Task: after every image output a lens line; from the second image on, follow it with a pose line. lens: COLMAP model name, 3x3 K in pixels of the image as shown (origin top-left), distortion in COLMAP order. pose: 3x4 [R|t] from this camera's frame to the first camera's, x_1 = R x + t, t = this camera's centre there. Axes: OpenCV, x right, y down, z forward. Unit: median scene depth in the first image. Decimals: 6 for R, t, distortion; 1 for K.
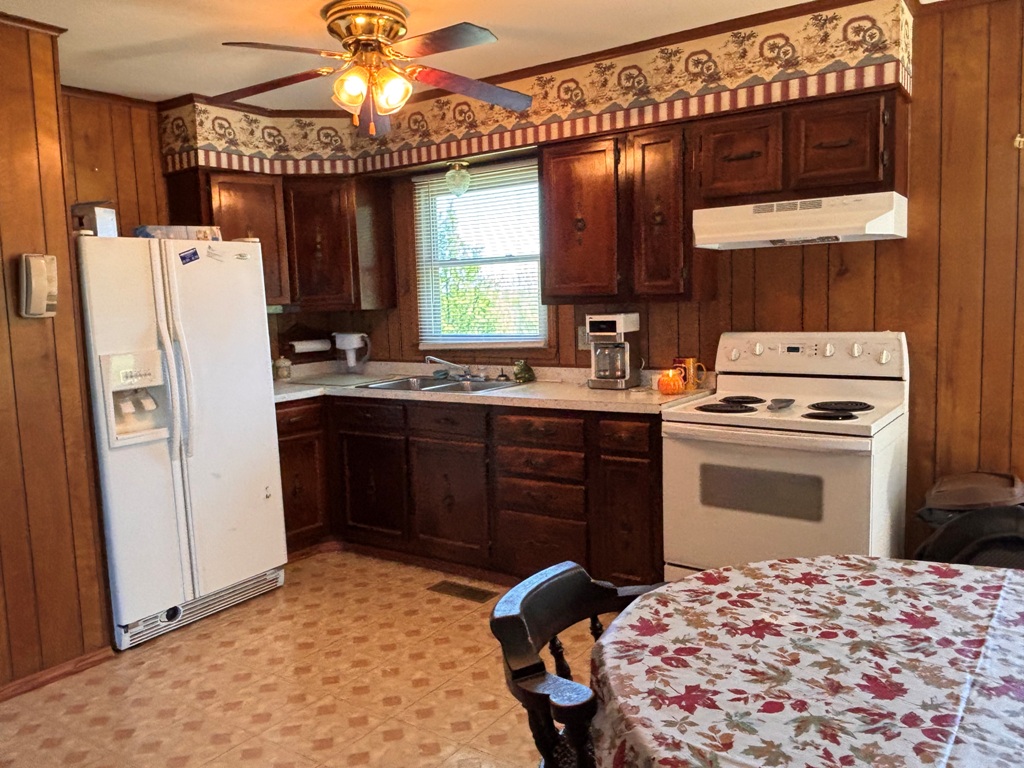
lens RADIAL K [[785.0, 0, 505.6], [0, 785.0, 388.8], [0, 0, 1]] dist [0.020183, -0.030472]
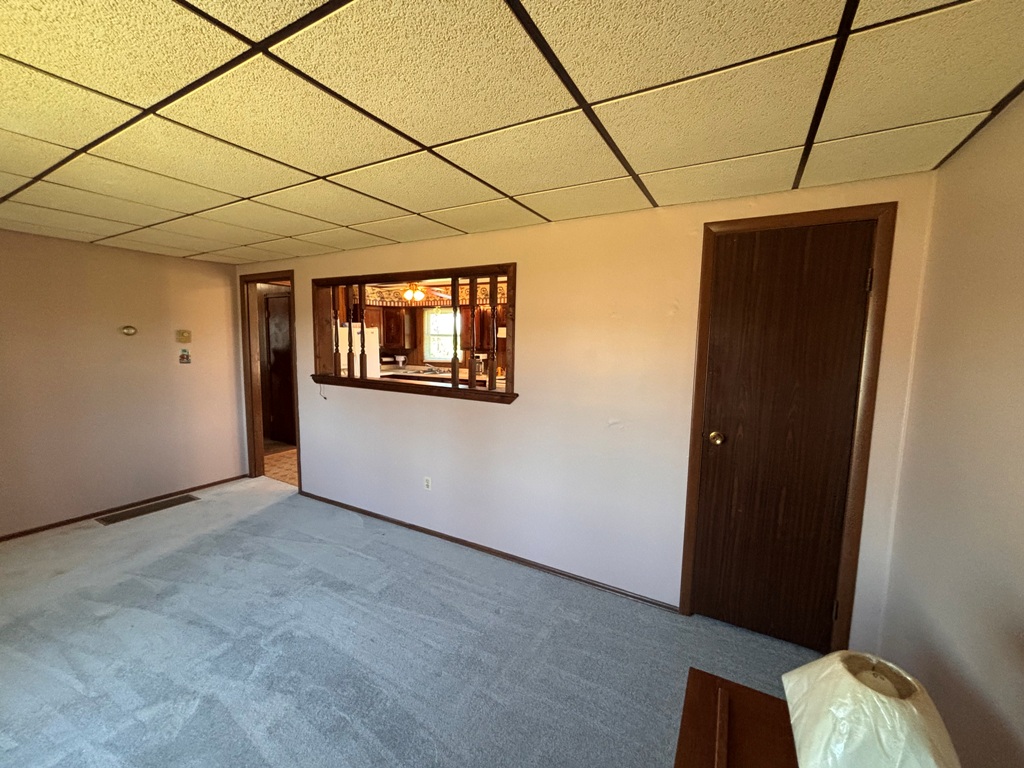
lens RADIAL K [[414.1, 0, 514.7], [0, 414.1, 386.5], [0, 0, 1]] dist [-0.000597, 0.000079]
pose [[0.993418, 0.035574, 0.108886, 0.108744], [-0.034814, 0.999354, -0.008869, 0.071117], [-0.109131, 0.005020, 0.994015, -0.972373]]
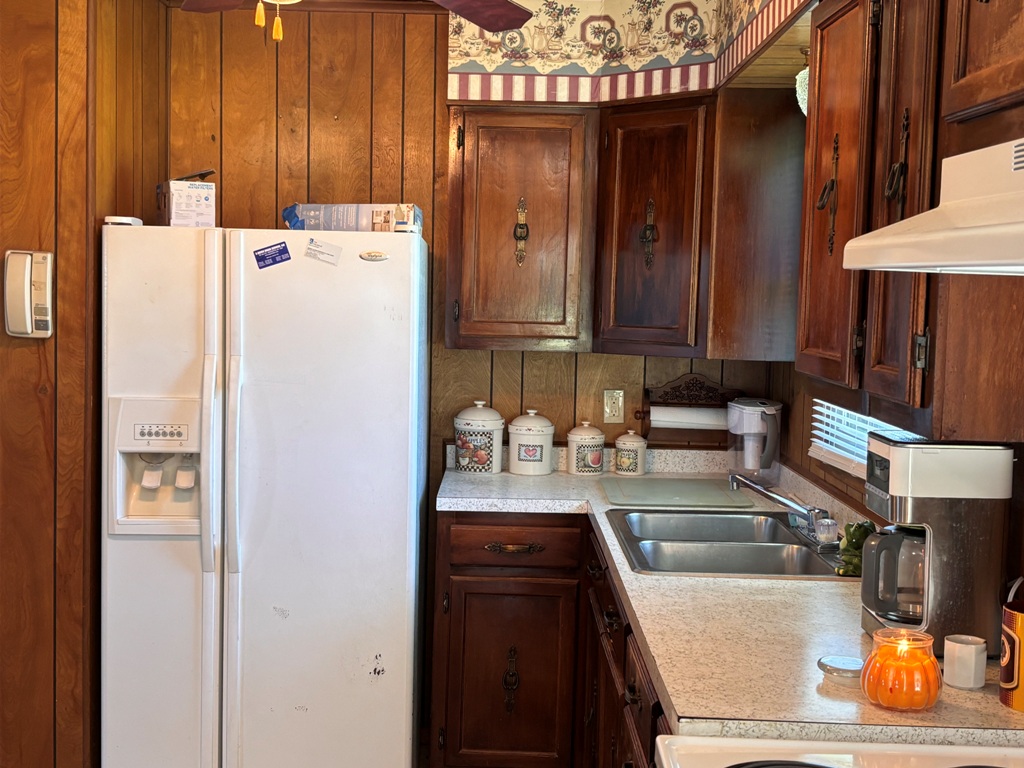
lens RADIAL K [[1352.1, 0, 501.9], [0, 1352.1, 384.2], [0, 0, 1]] dist [0.055692, 0.000000]
pose [[0.570310, 0.106897, -0.814444, 0.595069], [-0.138904, 0.989768, 0.032641, -0.128738], [0.809600, 0.094514, 0.579323, 0.538919]]
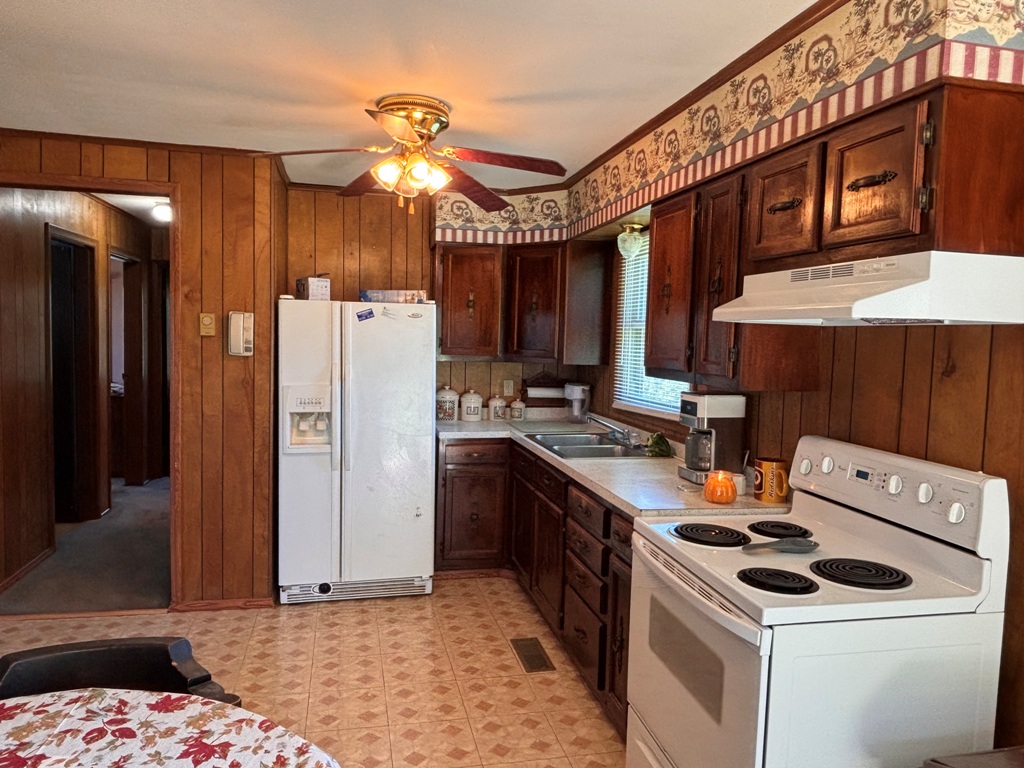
lens RADIAL K [[696.3, 0, 502.9], [0, 696.3, 384.5], [0, 0, 1]] dist [0.032863, -0.038009]
pose [[0.731579, 0.097719, -0.674717, 0.543007], [-0.128838, 0.991658, 0.003925, -0.090290], [0.669472, 0.084058, 0.738066, 0.325182]]
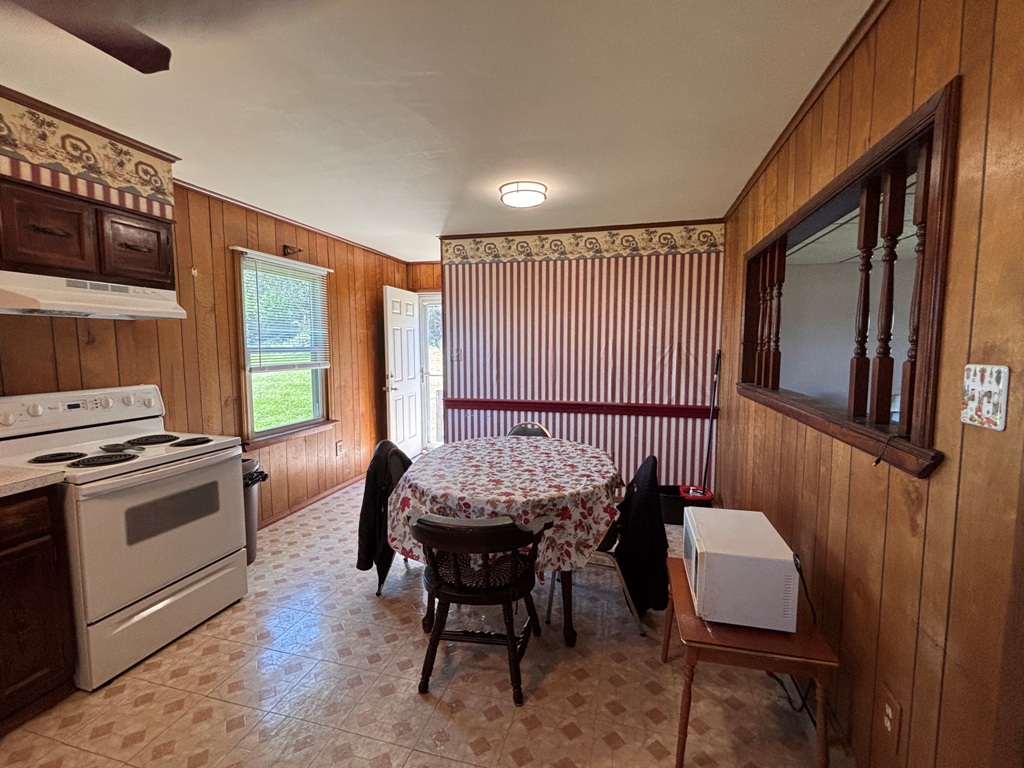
lens RADIAL K [[455.2, 0, 513.8], [0, 455.2, 383.5], [0, 0, 1]] dist [0.000596, -0.000344]
pose [[-0.353523, -0.052781, 0.933935, -0.489036], [0.118053, 0.987907, 0.100518, -0.073798], [-0.927946, 0.145790, -0.343017, 0.623722]]
